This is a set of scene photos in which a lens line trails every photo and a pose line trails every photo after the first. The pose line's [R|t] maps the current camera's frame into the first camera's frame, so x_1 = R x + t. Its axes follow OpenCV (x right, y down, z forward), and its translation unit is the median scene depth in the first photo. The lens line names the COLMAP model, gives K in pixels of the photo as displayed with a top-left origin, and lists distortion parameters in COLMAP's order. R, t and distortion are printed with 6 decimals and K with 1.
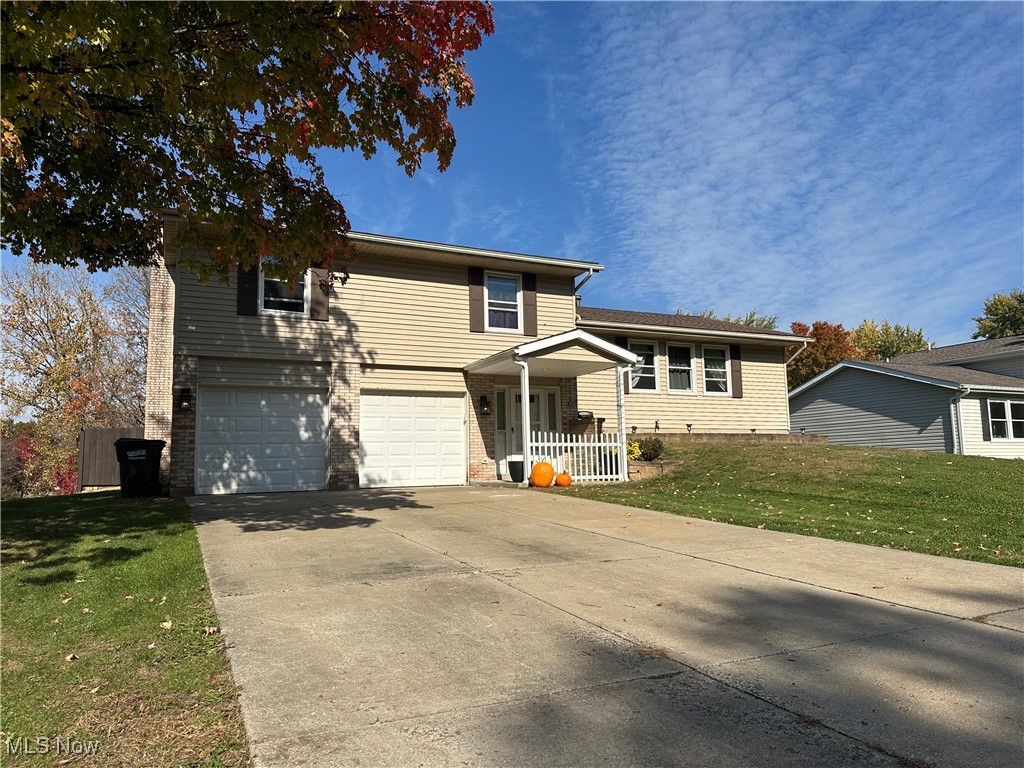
lens RADIAL K [[718.0, 0, 512.4], [0, 718.0, 384.3], [0, 0, 1]] dist [-0.001308, -0.000444]
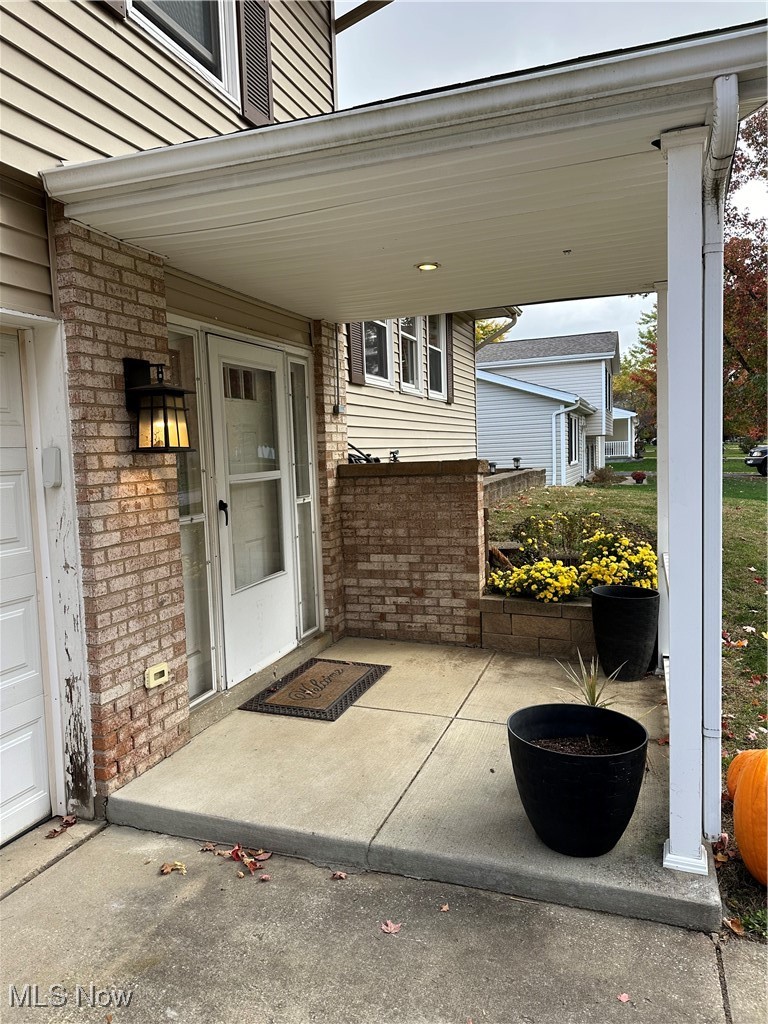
lens RADIAL K [[718.0, 0, 383.3], [0, 718.0, 510.8], [0, 0, 1]] dist [-0.001308, -0.000444]
pose [[0.714635, -0.055444, 0.697297, -0.132757], [-0.067770, 0.986676, 0.147908, 0.024147], [-0.696207, -0.152956, 0.701356, 0.803028]]
